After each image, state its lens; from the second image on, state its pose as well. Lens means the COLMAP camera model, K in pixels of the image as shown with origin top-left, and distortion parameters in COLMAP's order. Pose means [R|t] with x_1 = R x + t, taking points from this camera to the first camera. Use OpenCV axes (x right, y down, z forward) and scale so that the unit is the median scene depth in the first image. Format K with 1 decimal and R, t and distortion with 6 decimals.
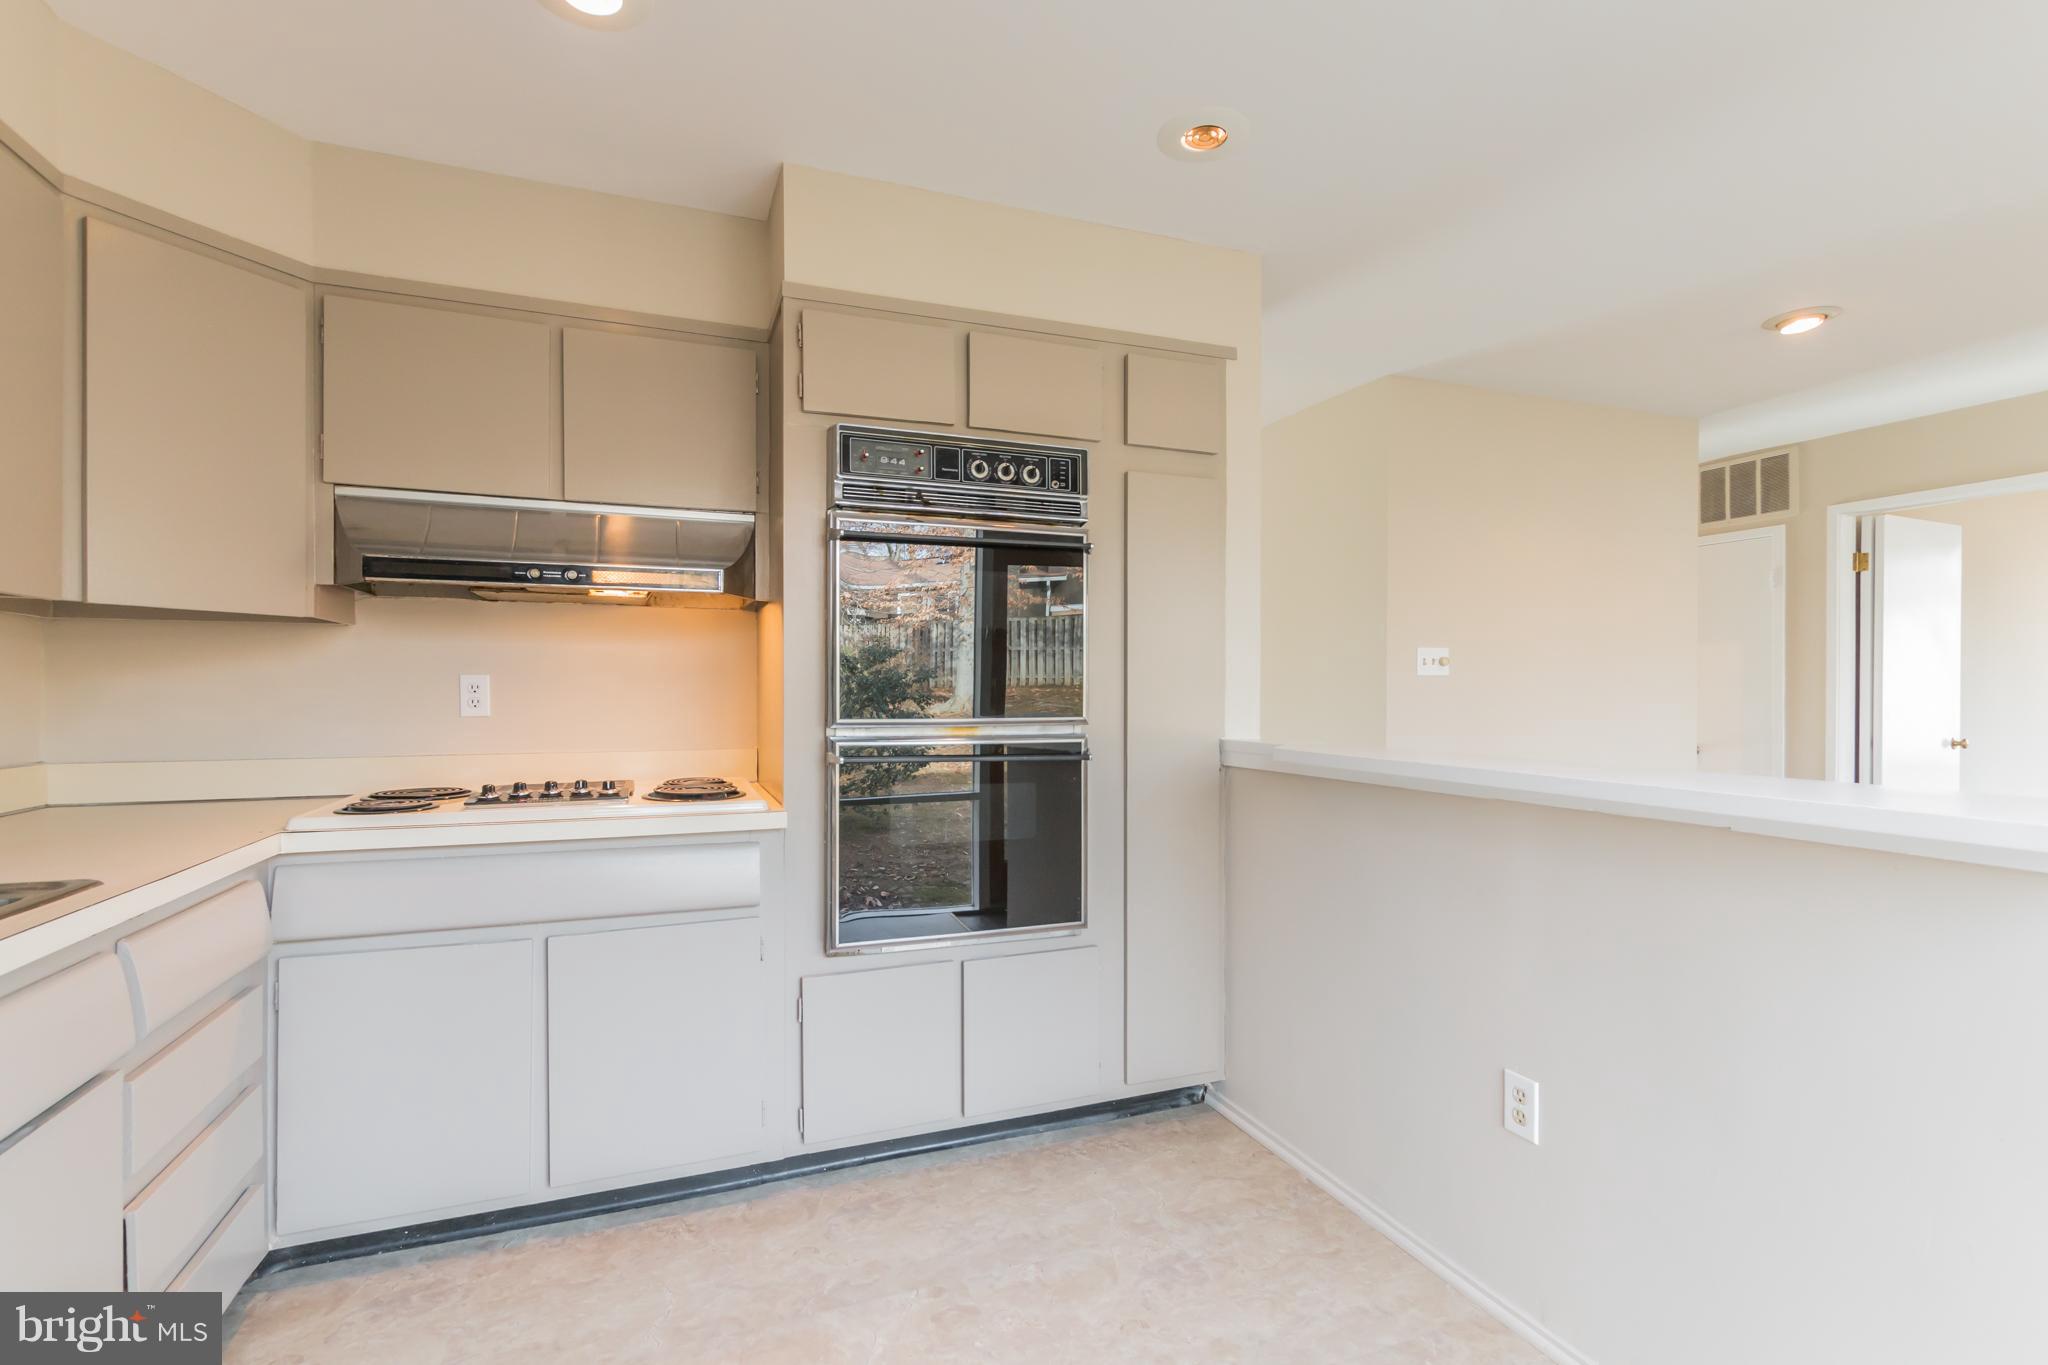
lens RADIAL K [[936.6, 0, 1021.6], [0, 936.6, 702.9], [0, 0, 1]] dist [0.002528, 0.000139]
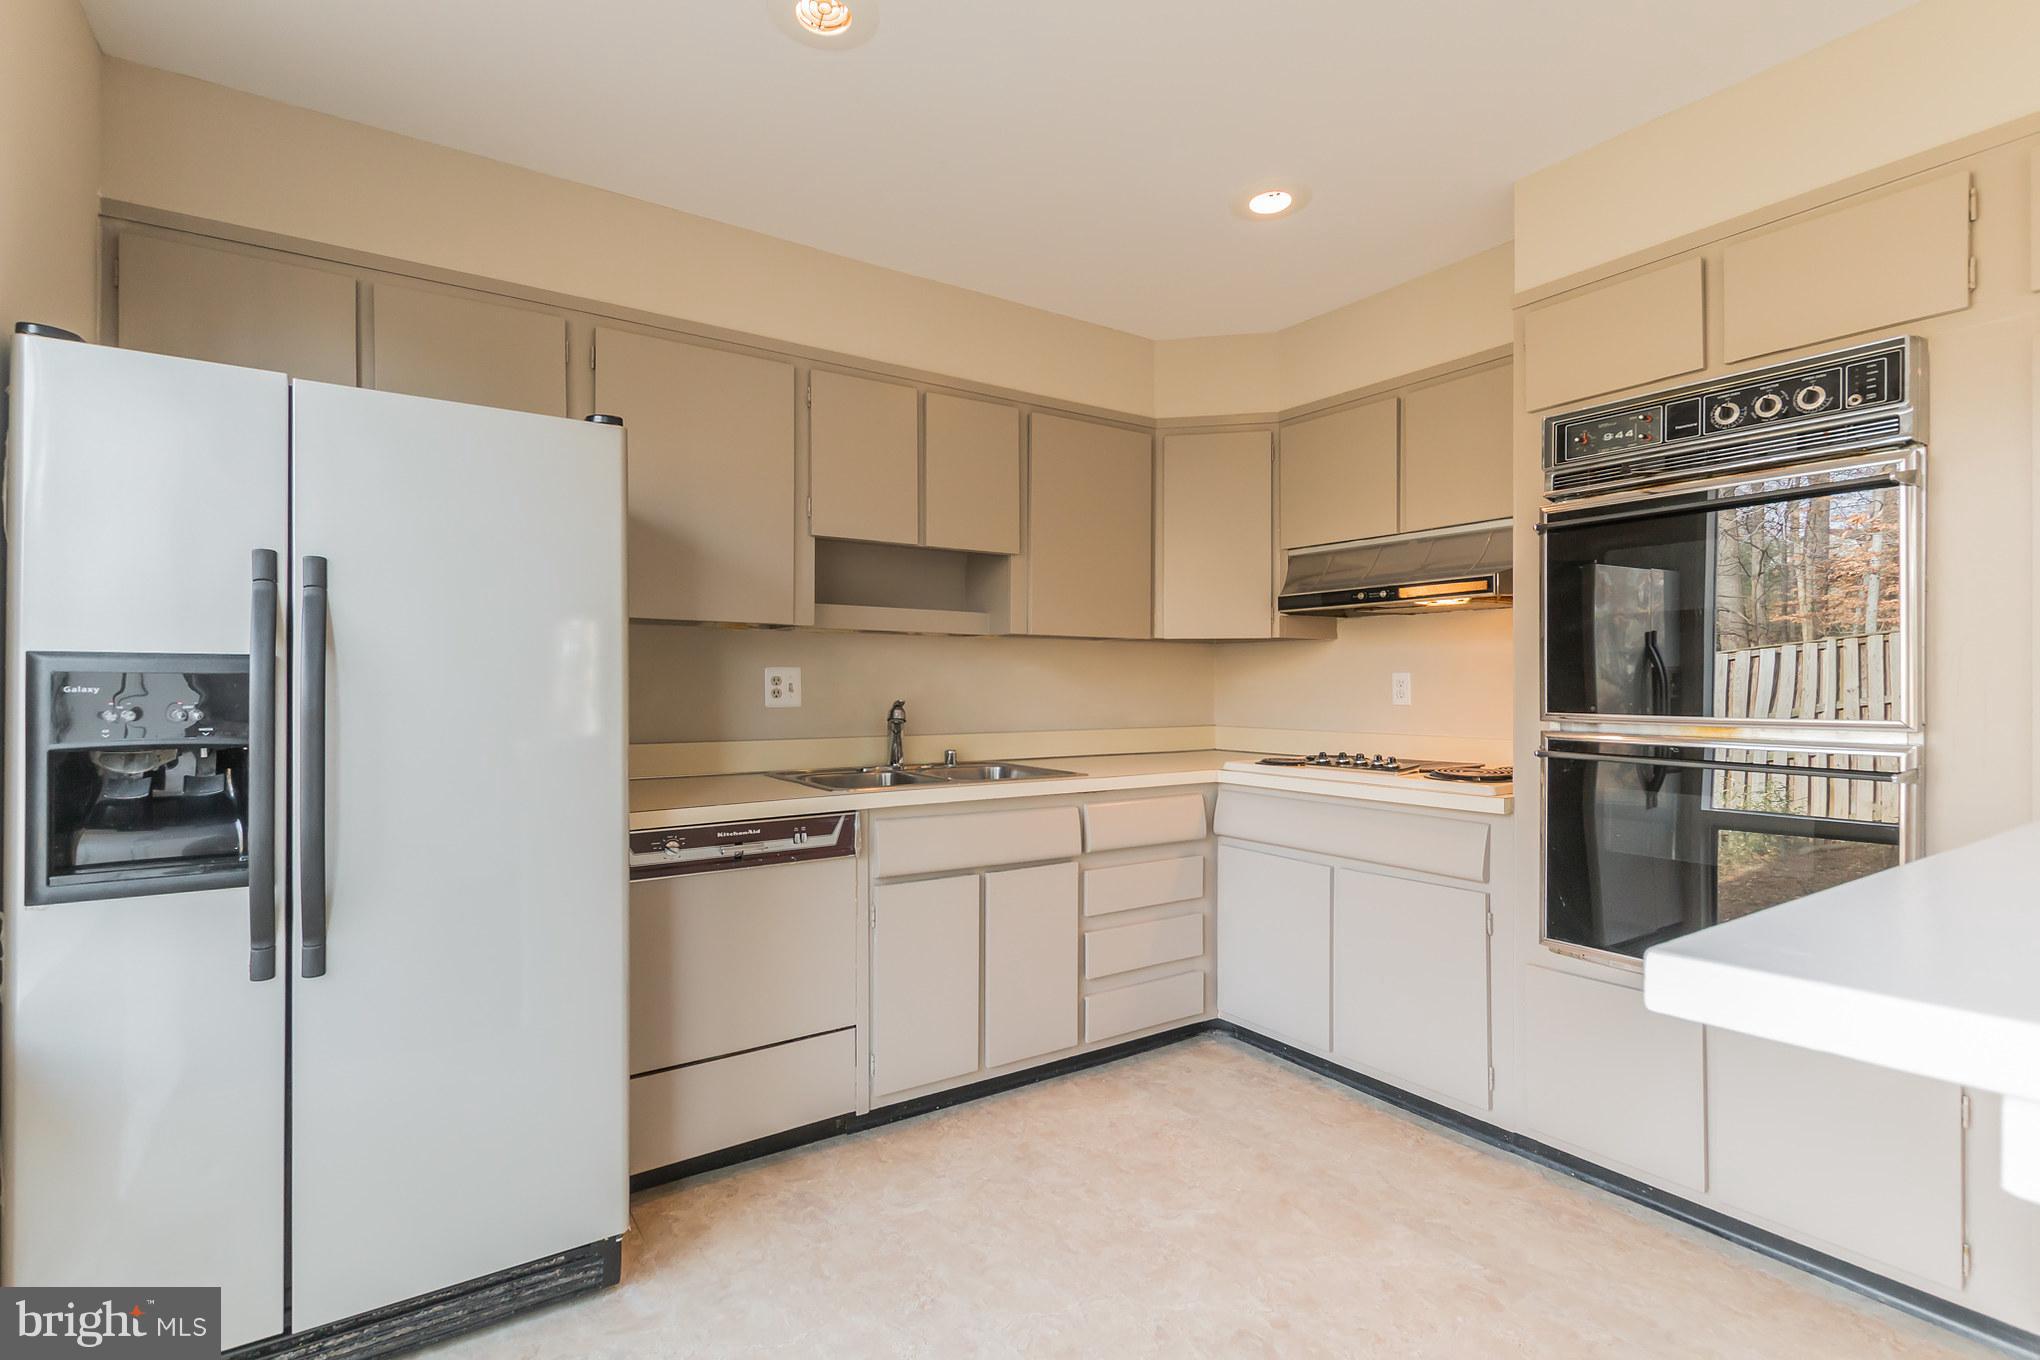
lens RADIAL K [[933.0, 0, 1017.6], [0, 933.0, 700.3], [0, 0, 1]] dist [0.002528, 0.000139]
pose [[0.236899, 0.014187, -0.971431, 0.637941], [-0.014933, 0.999828, 0.010960, 0.001719], [0.971419, 0.011910, 0.237071, 0.215954]]
